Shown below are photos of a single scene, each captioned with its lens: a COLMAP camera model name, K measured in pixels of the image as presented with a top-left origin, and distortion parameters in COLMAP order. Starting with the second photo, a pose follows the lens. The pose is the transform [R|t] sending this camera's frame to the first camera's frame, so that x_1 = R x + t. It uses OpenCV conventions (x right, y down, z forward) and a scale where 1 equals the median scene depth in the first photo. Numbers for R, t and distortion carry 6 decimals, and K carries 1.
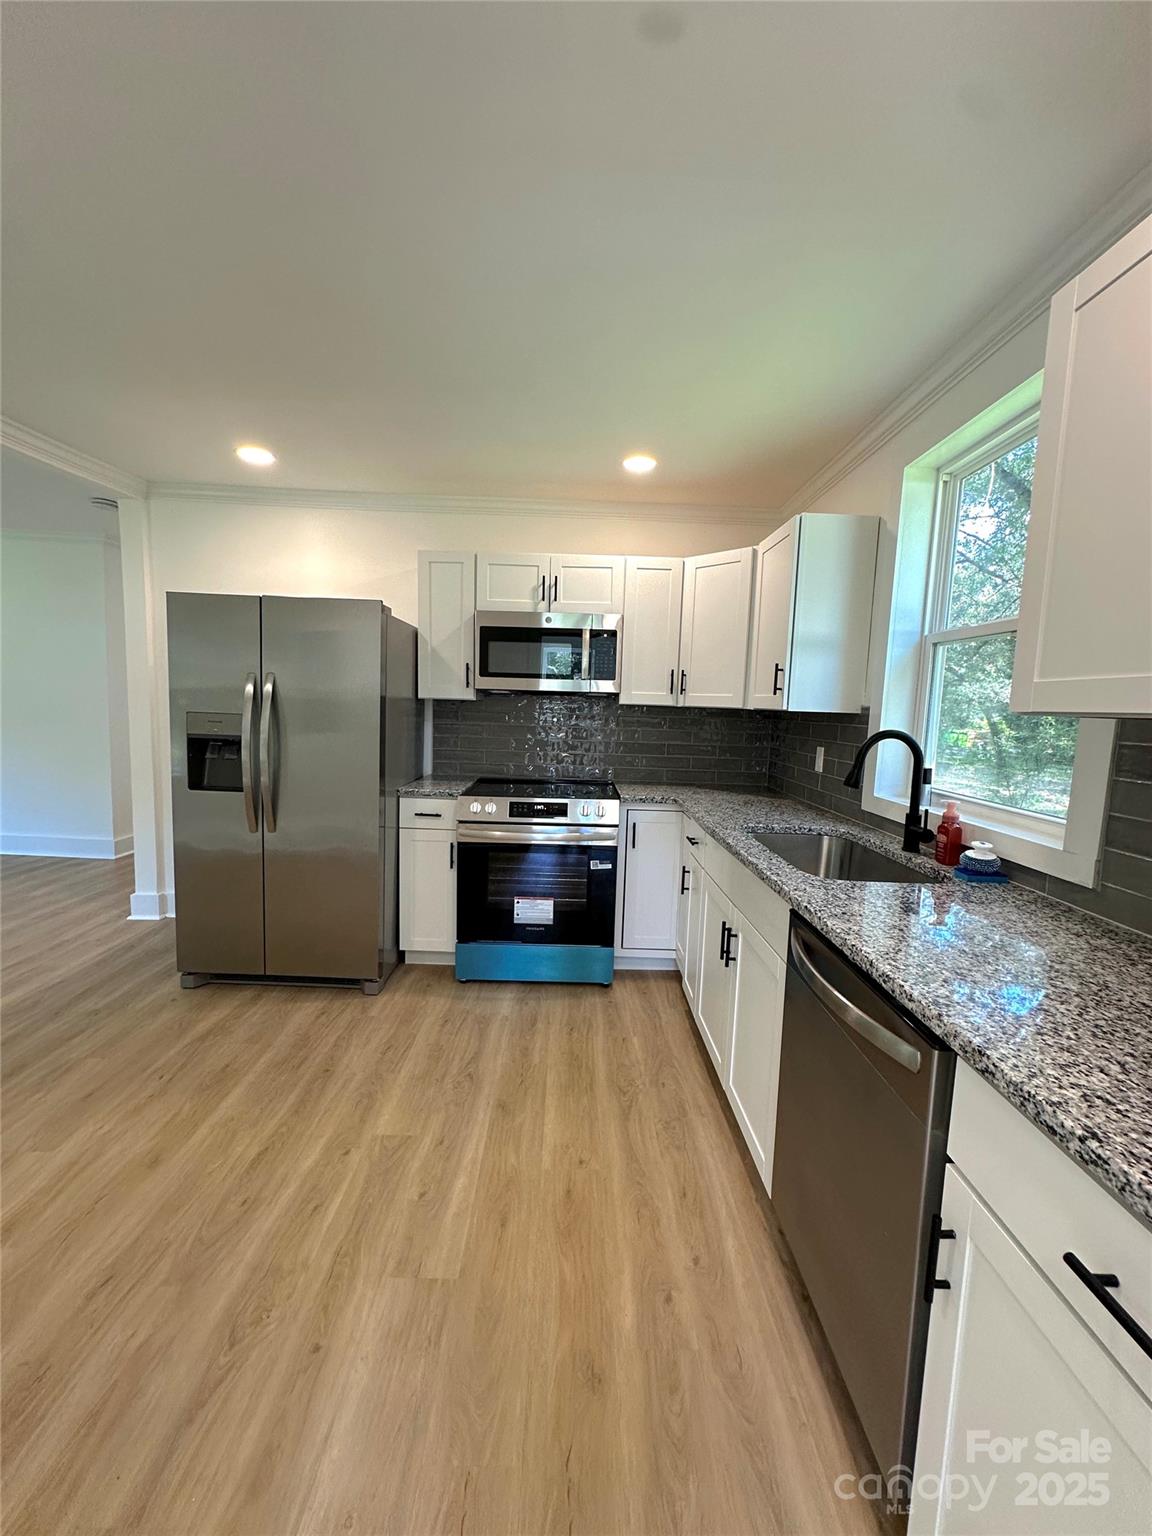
lens RADIAL K [[625.3, 0, 578.8], [0, 625.3, 772.2], [0, 0, 1]] dist [0.003407, 0.000101]
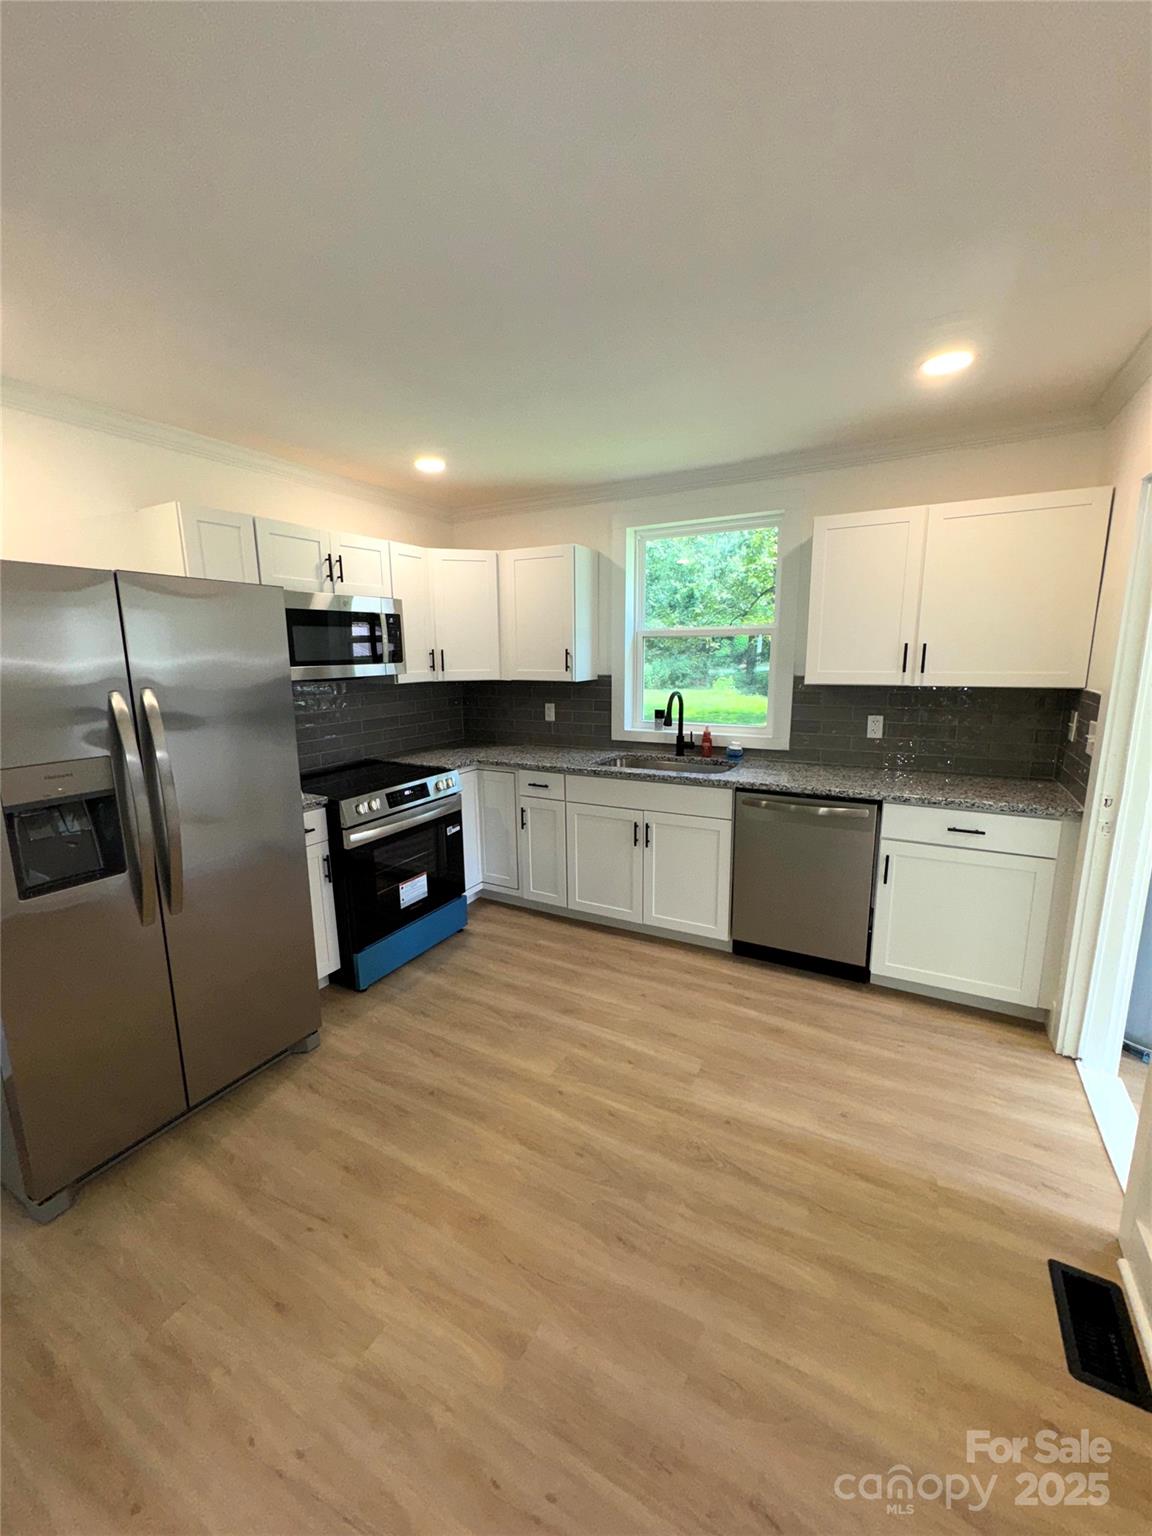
lens RADIAL K [[618.8, 0, 588.5], [0, 618.8, 769.1], [0, 0, 1]] dist [0.002240, -0.000117]
pose [[0.468624, -0.203518, 0.859635, -0.805167], [0.119924, 0.978748, 0.166342, -0.117011], [-0.875220, 0.025139, 0.483072, 0.245194]]
